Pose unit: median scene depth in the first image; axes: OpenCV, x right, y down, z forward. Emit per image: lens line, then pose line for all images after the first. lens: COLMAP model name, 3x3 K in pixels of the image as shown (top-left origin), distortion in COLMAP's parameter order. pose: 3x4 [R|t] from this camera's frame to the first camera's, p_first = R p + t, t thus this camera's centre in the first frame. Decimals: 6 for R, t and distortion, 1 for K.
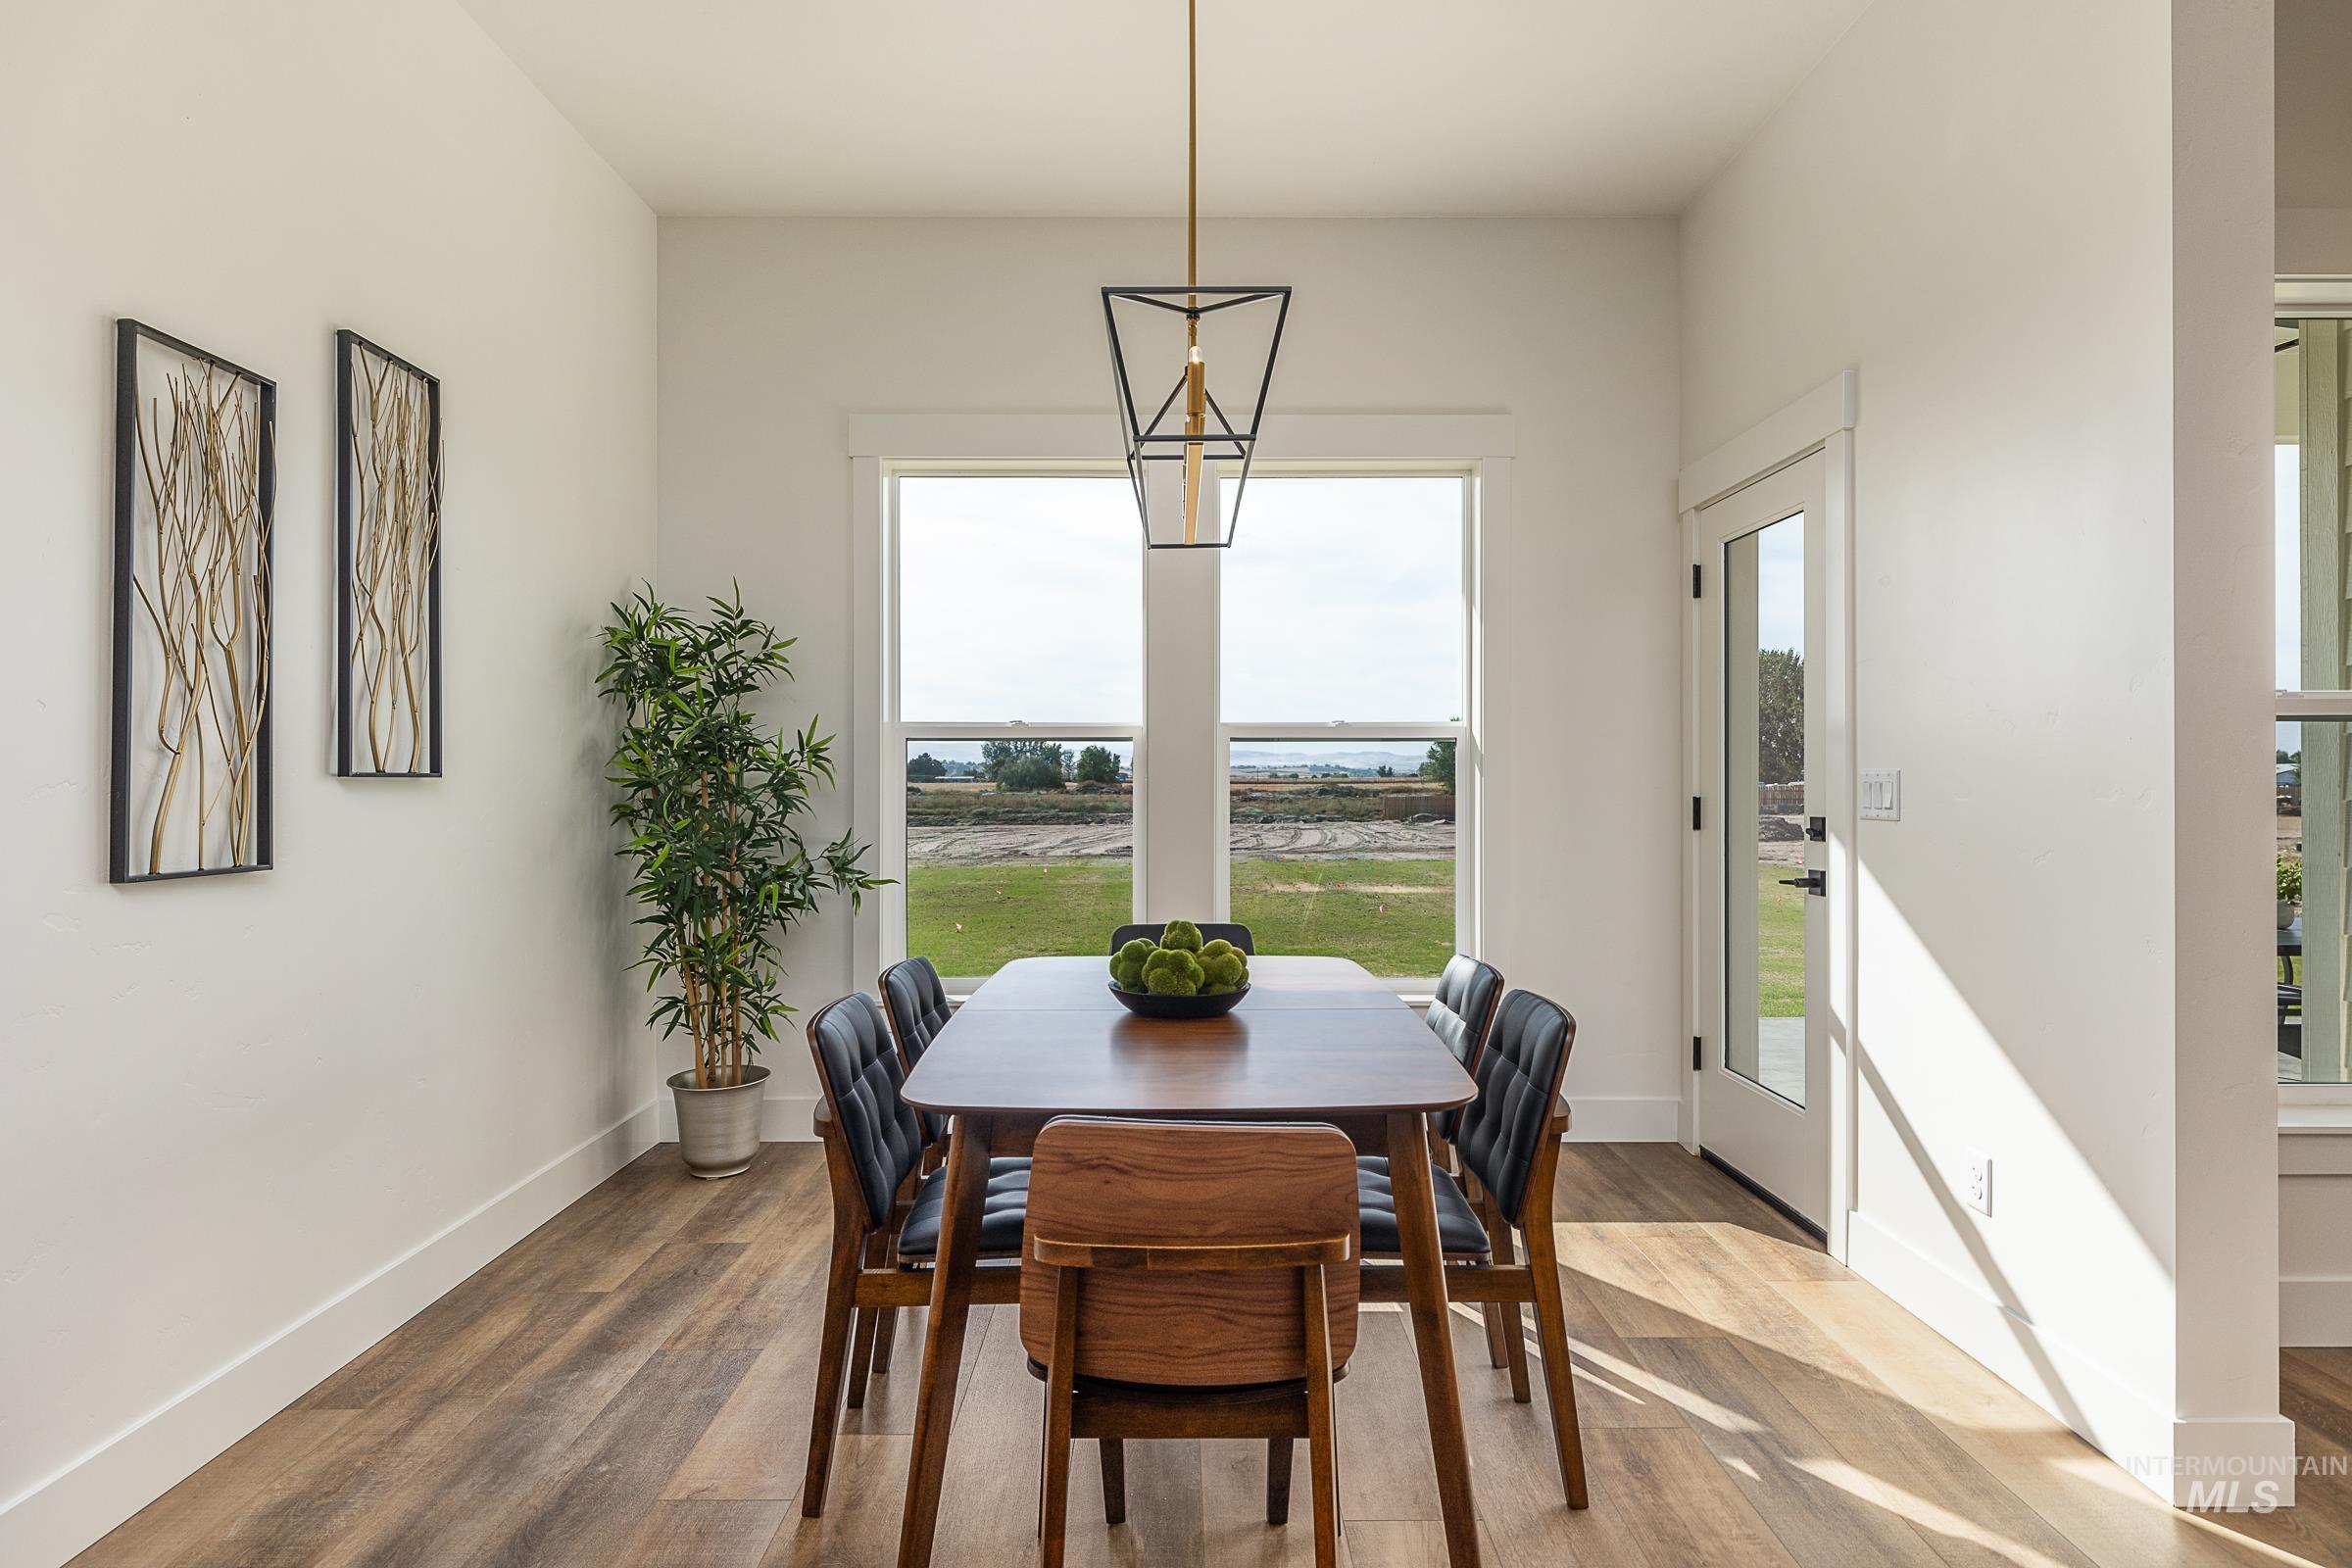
lens RADIAL K [[1271.0, 0, 1166.8], [0, 1271.0, 779.0], [0, 0, 1]] dist [-0.003800, -0.000256]
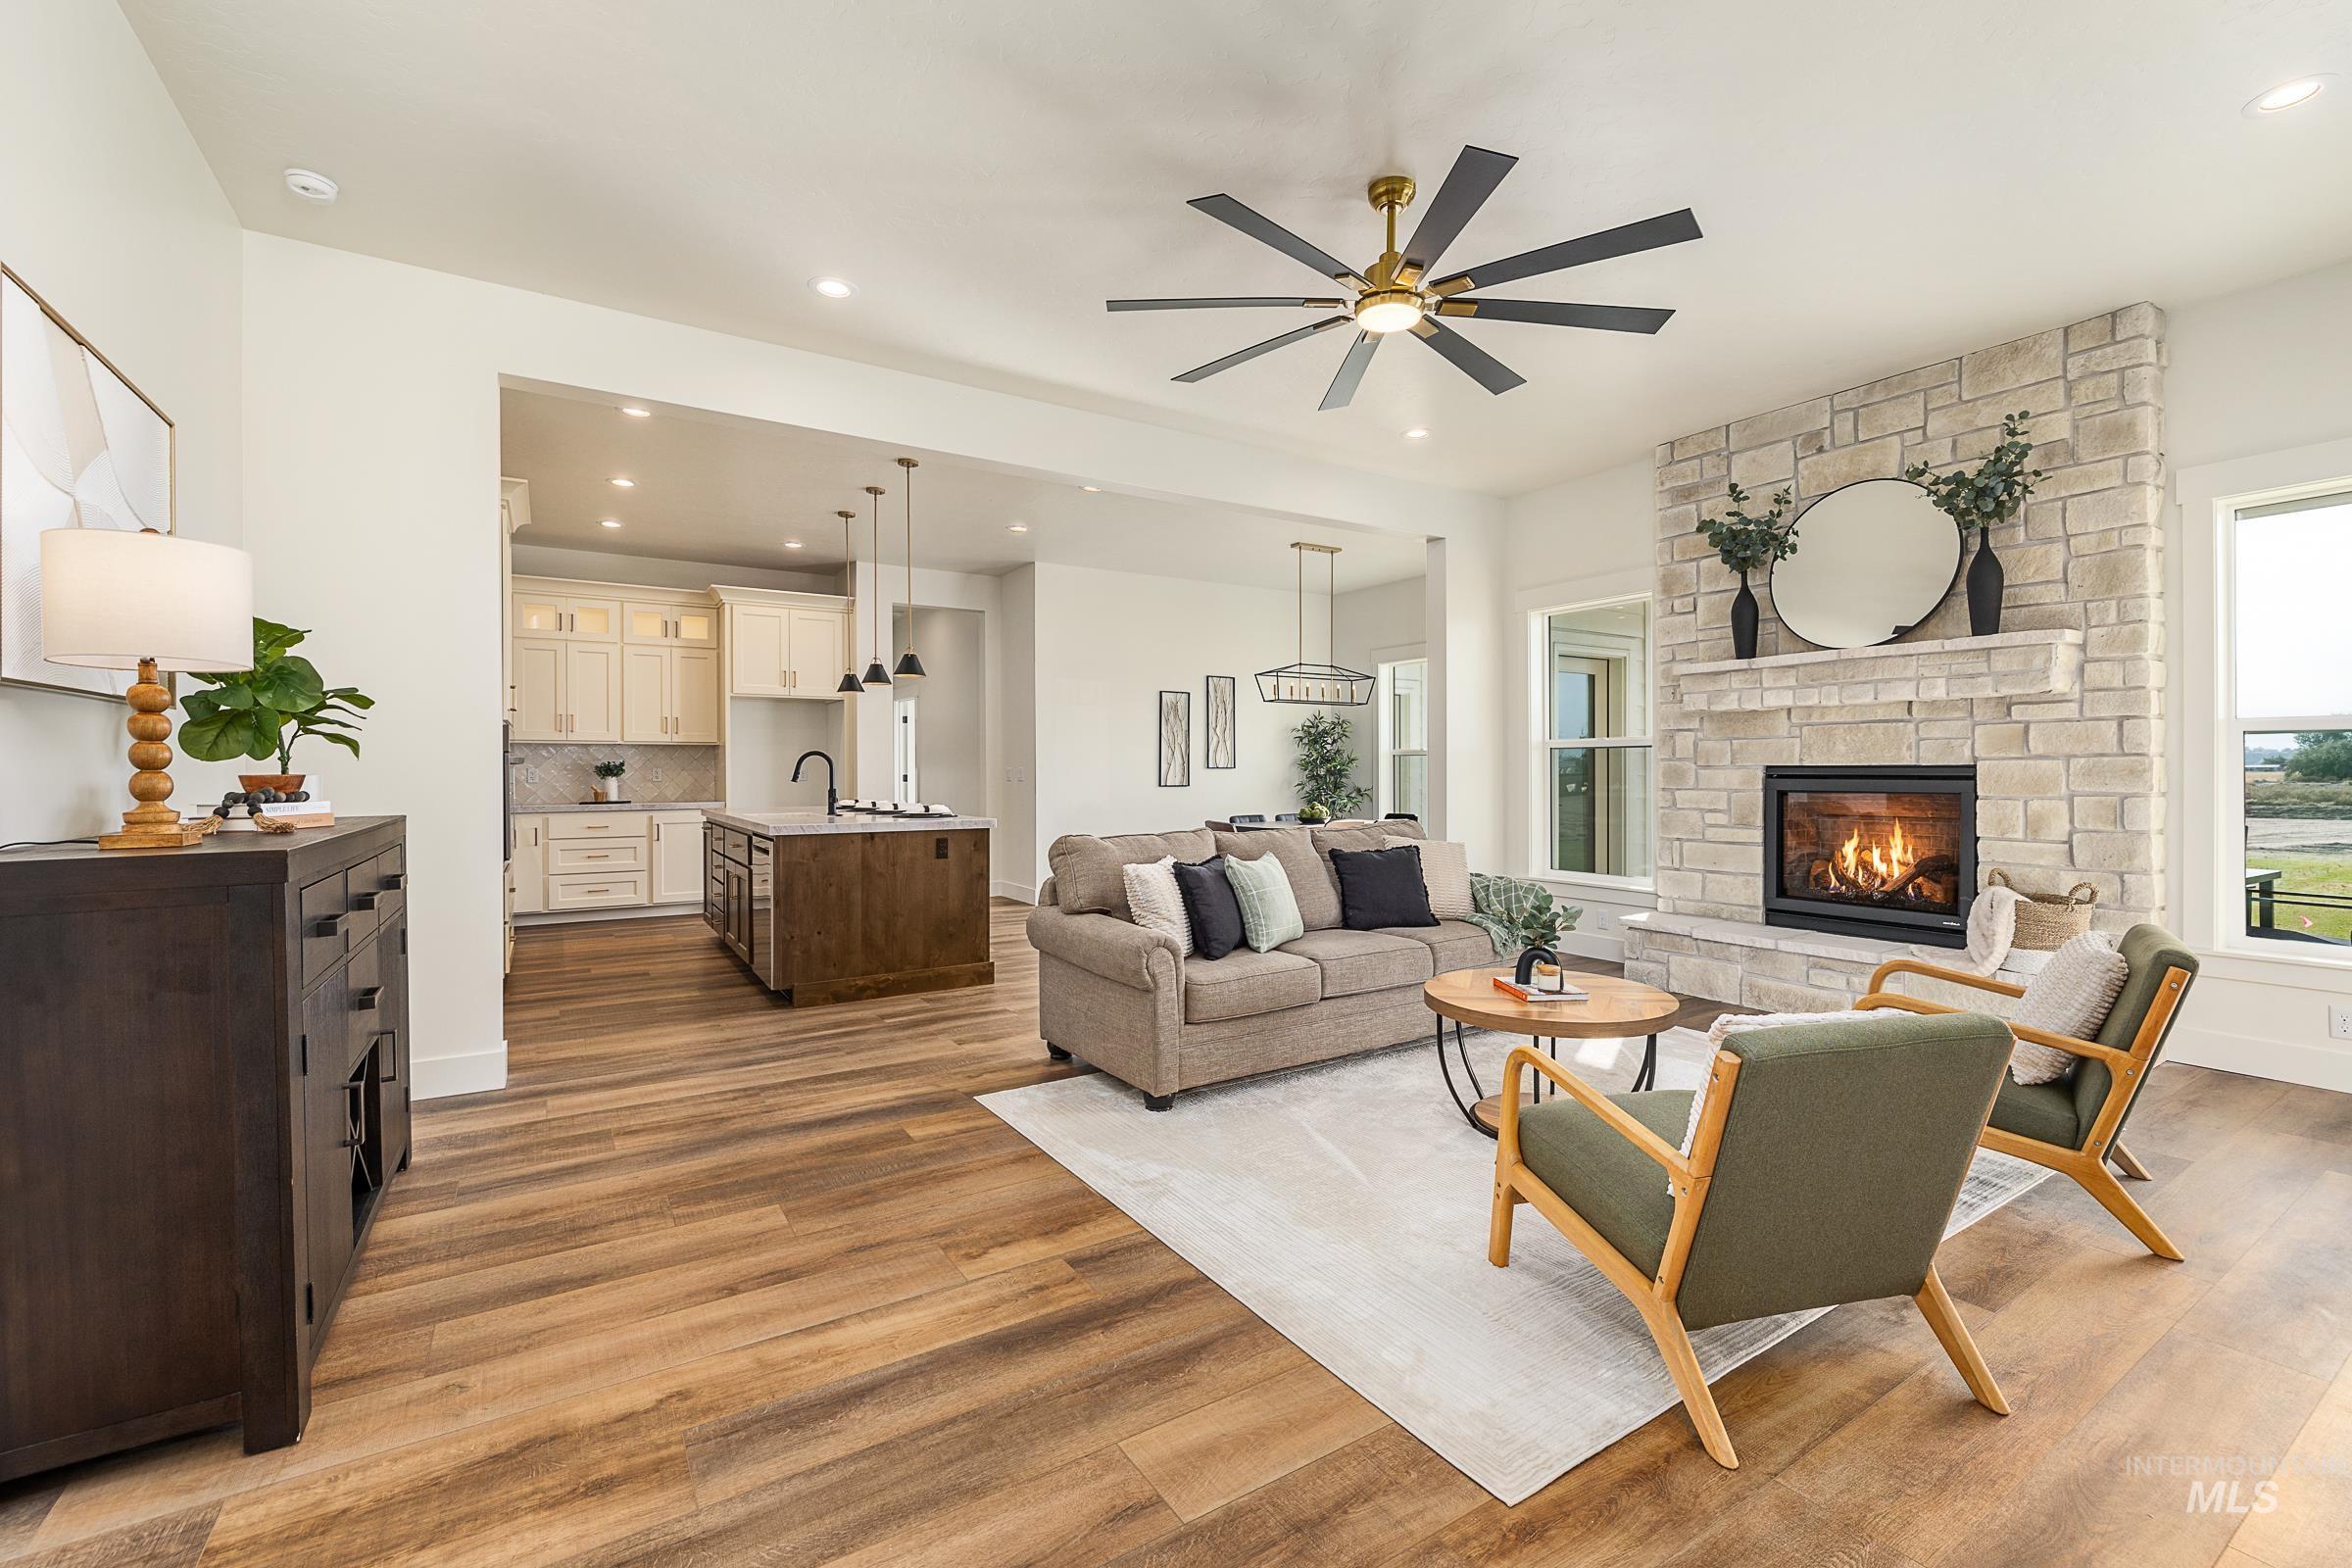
lens RADIAL K [[977.8, 0, 1177.7], [0, 977.8, 761.8], [0, 0, 1]] dist [0.004210, 0.000245]
pose [[0.542447, -0.005059, -0.840075, 1.646180], [0.000291, 0.999983, -0.005834, -0.003091], [0.840090, 0.002920, 0.542439, -0.757507]]
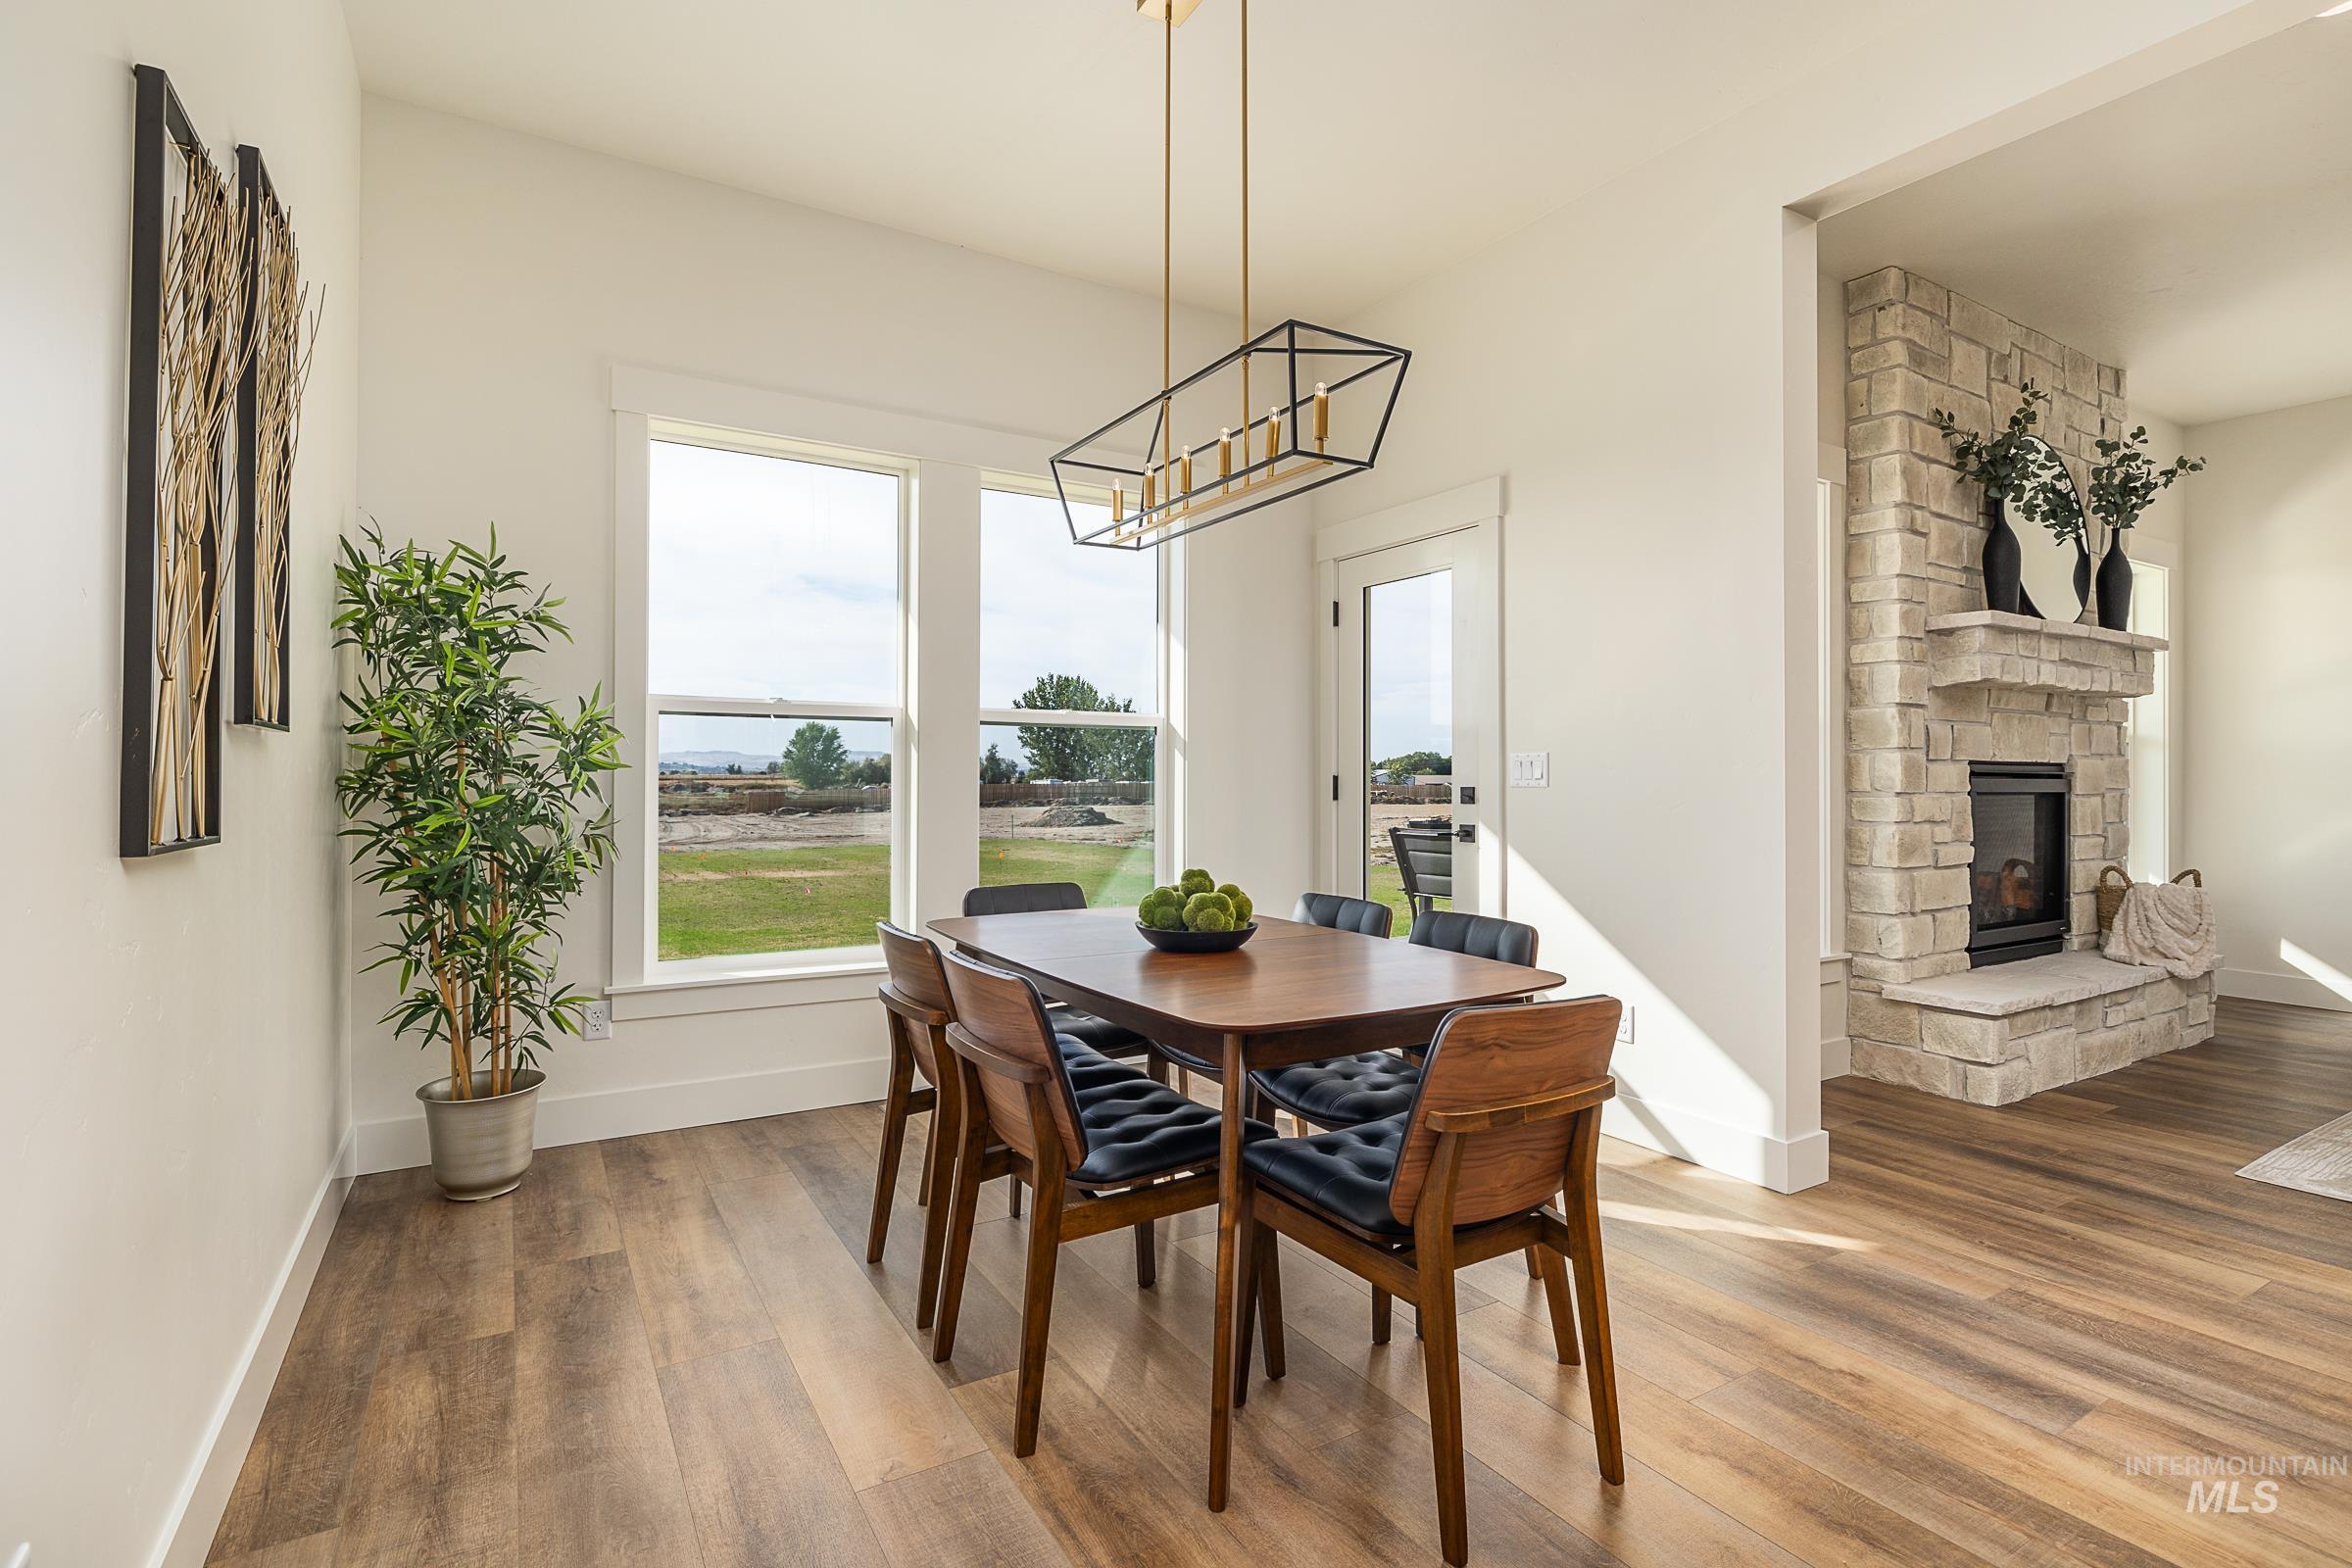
lens RADIAL K [[1108.4, 0, 1175.5], [0, 1108.4, 775.1], [0, 0, 1]] dist [-0.009464, -0.000500]
pose [[0.854798, 0.007026, 0.518914, -0.349808], [-0.006262, 0.999975, -0.003225, 0.018783], [-0.518924, -0.000493, 0.854820, 0.095428]]
